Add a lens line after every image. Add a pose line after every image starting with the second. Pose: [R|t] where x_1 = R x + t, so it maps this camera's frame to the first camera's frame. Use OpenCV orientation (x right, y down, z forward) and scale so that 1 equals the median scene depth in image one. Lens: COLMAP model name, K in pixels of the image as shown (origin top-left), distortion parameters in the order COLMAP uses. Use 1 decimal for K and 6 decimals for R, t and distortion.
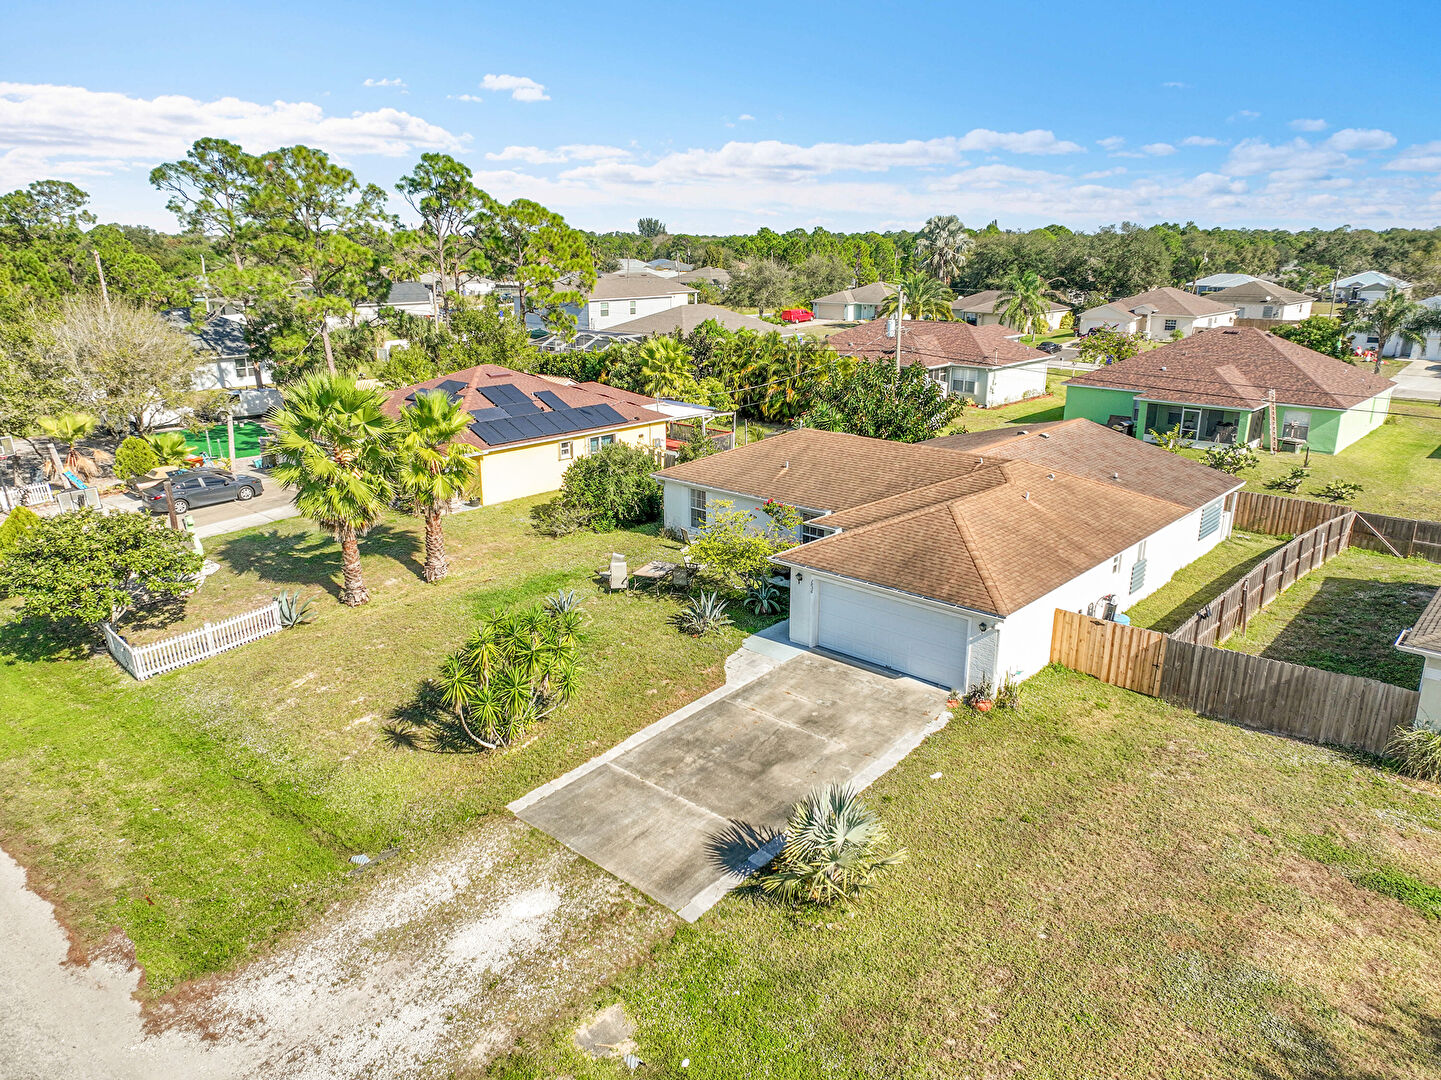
lens RADIAL K [[1014.7, 0, 720.5], [0, 1014.7, 540.0], [0, 0, 1]] dist [0.005243, 0.007321]
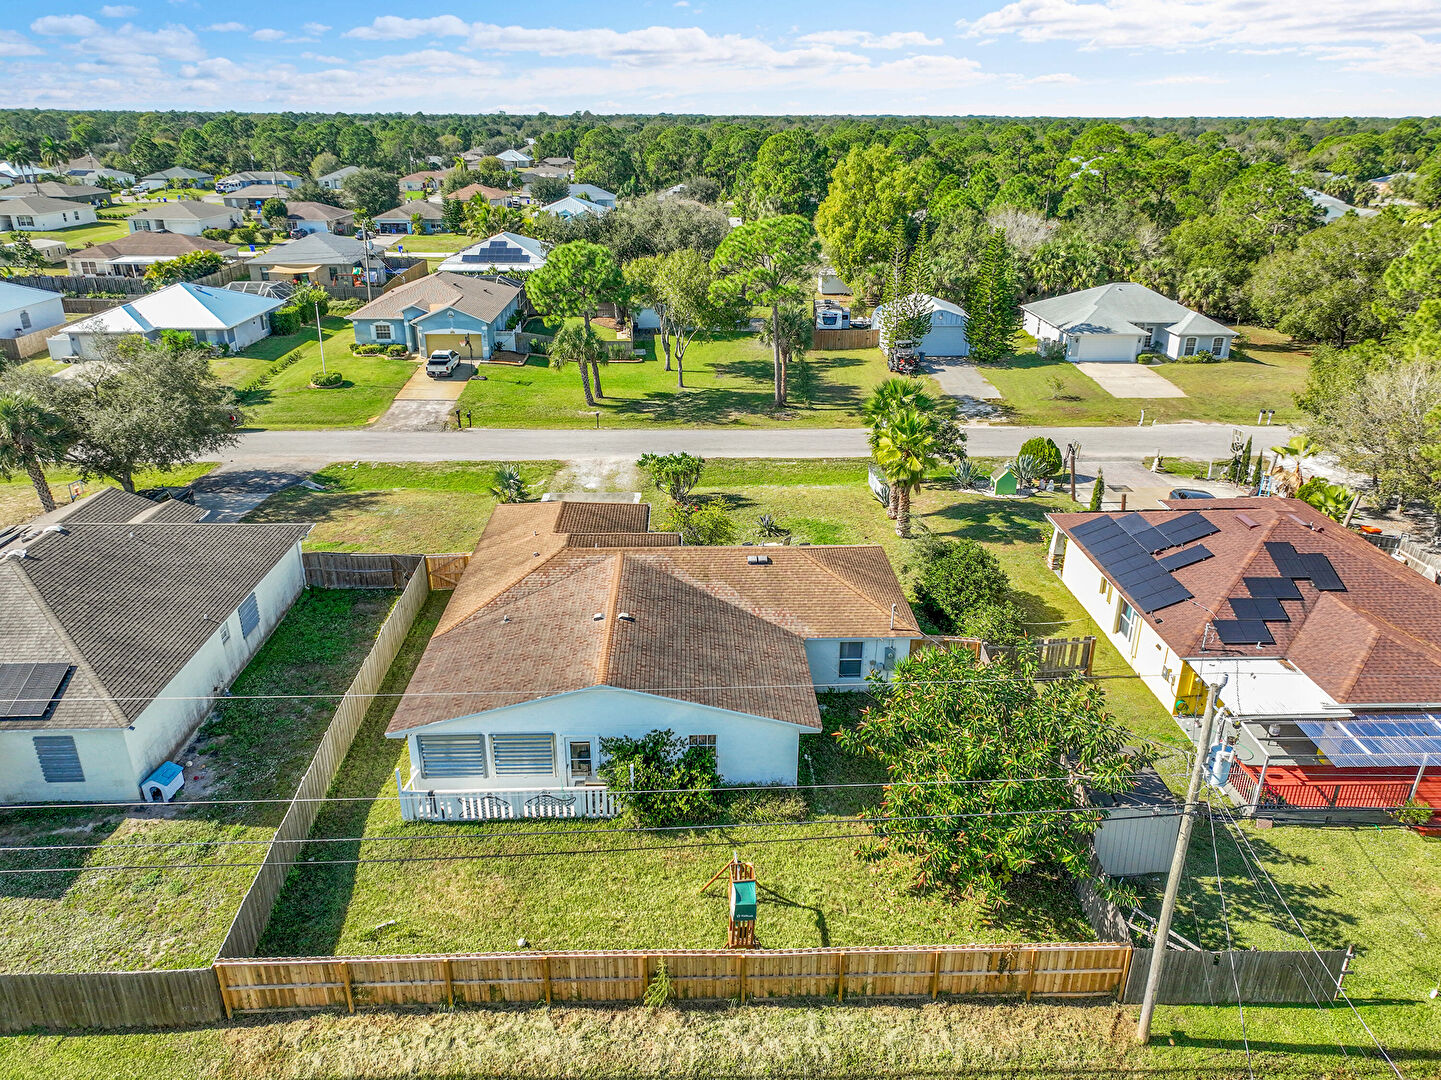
lens RADIAL K [[1011.1, 0, 722.6], [0, 1011.1, 536.2], [0, 0, 1]] dist [0.003019, 0.008819]
pose [[-0.722408, 0.258713, -0.641244, 1.140343], [-0.204117, 0.806254, 0.555239, -0.971641], [0.660653, 0.531998, -0.529636, 2.172828]]
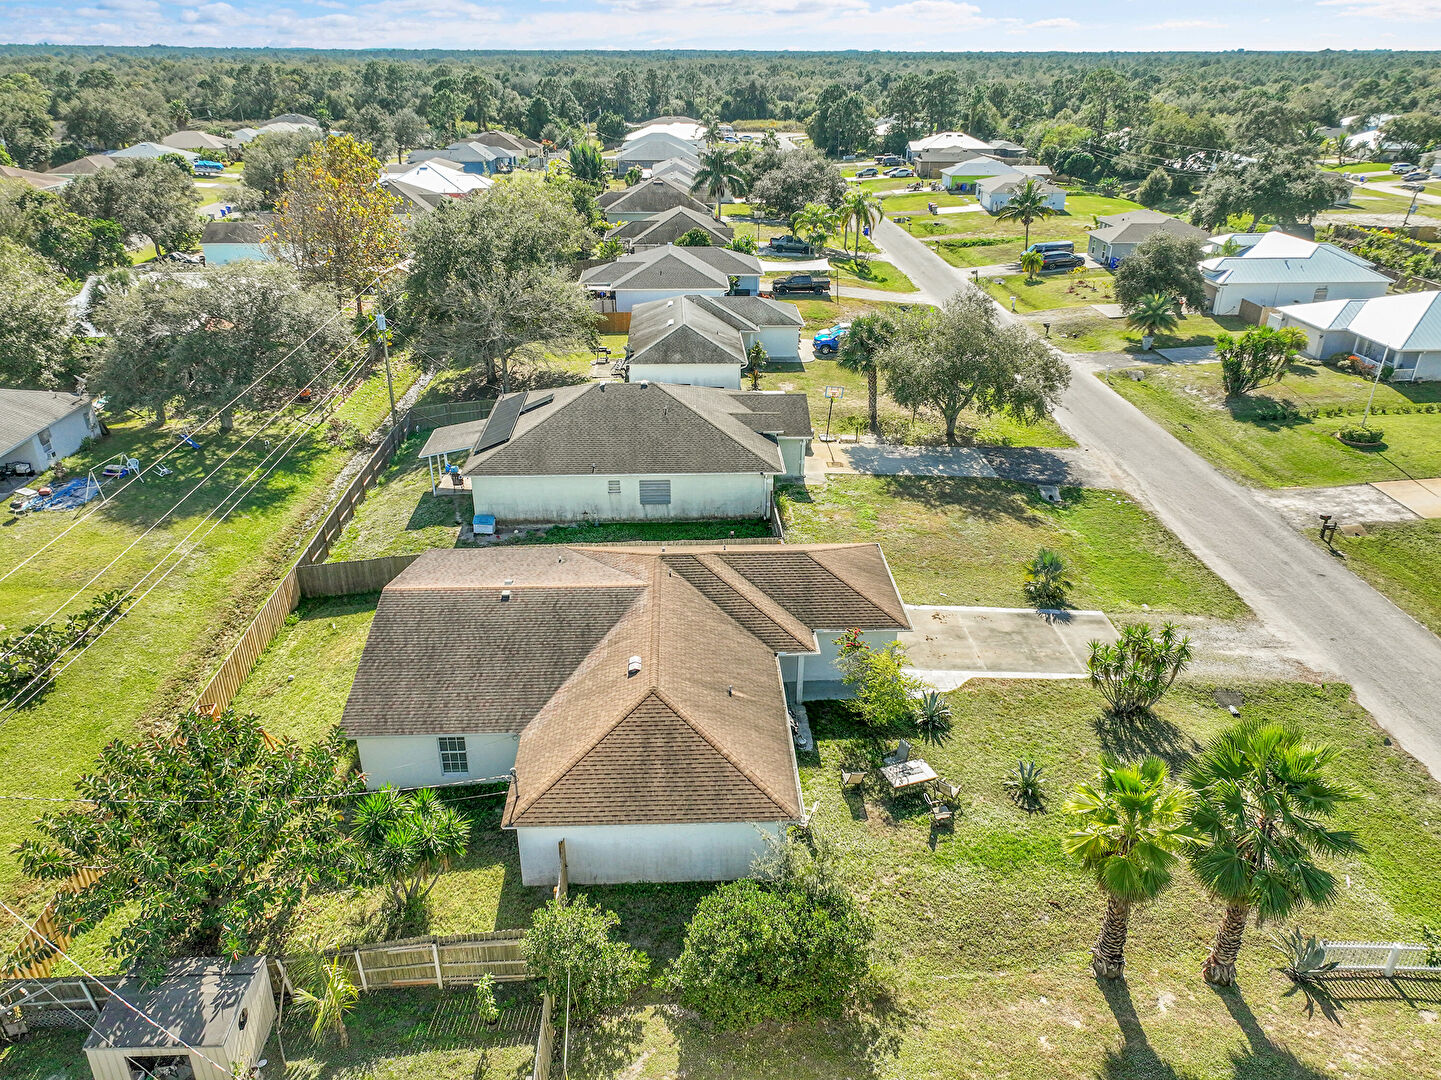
lens RADIAL K [[1011.1, 0, 722.6], [0, 1011.1, 536.2], [0, 0, 1]] dist [0.003019, 0.008819]
pose [[-0.697178, -0.315498, 0.643742, -0.632577], [0.197304, 0.778834, 0.595389, -0.978096], [-0.689212, 0.542105, -0.480738, 1.883737]]
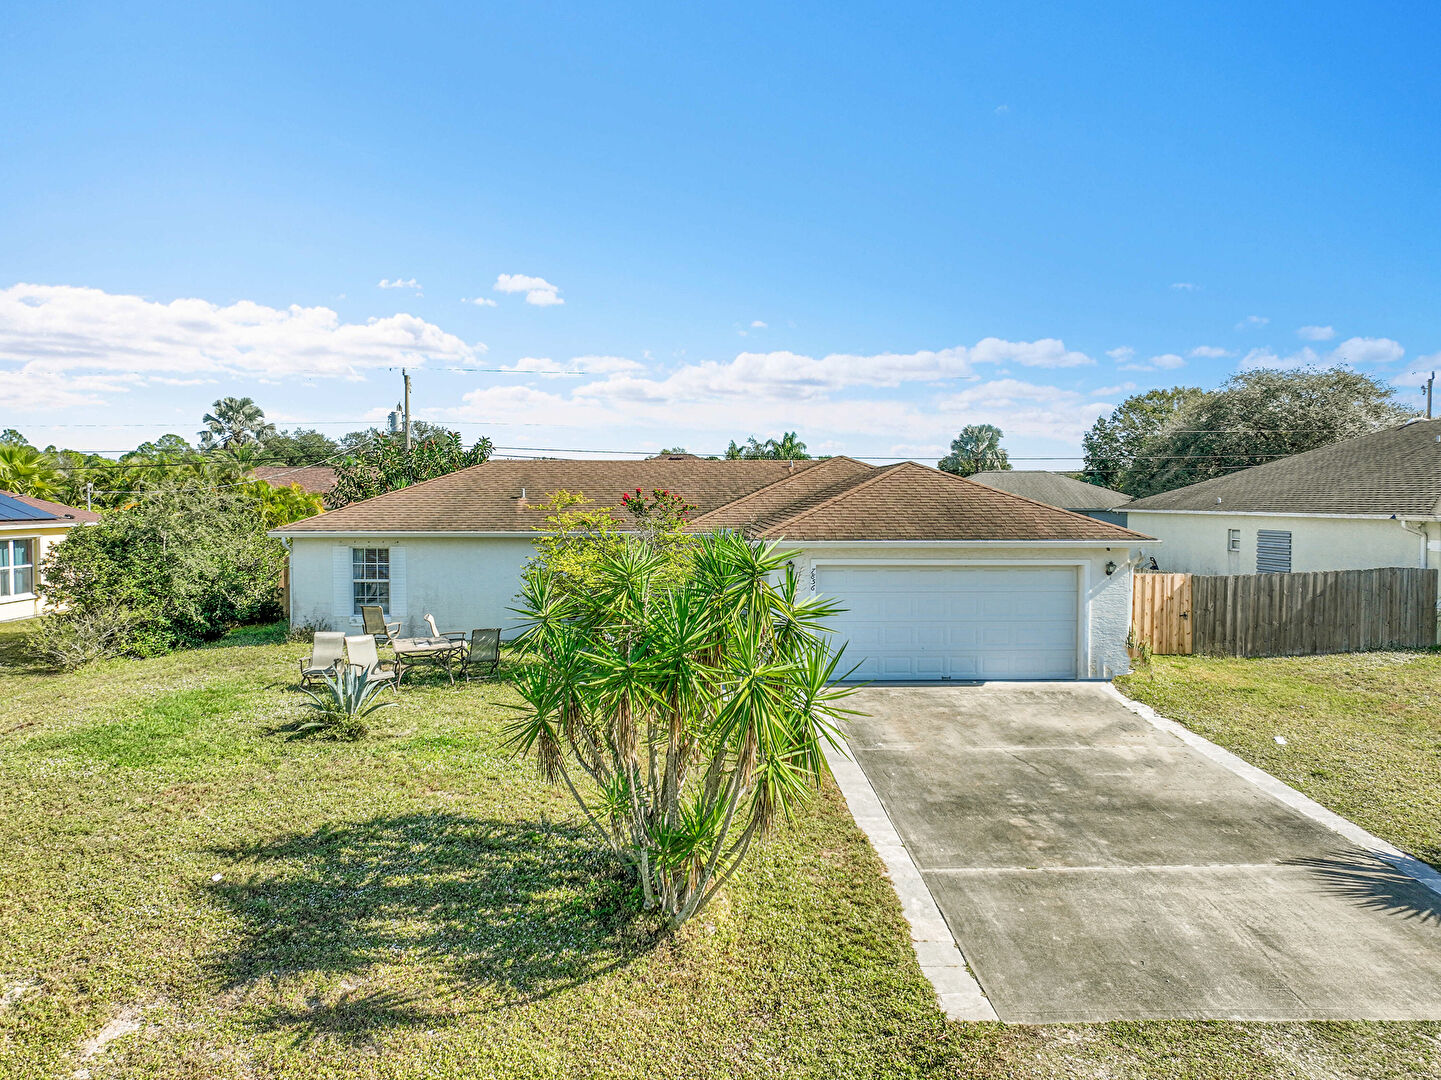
lens RADIAL K [[1011.1, 0, 722.6], [0, 1011.1, 536.2], [0, 0, 1]] dist [0.003019, 0.008819]
pose [[0.719741, -0.028445, 0.693660, -0.413378], [0.198503, 0.965879, -0.166358, 0.121843], [-0.665259, 0.257428, 0.700829, 0.639845]]
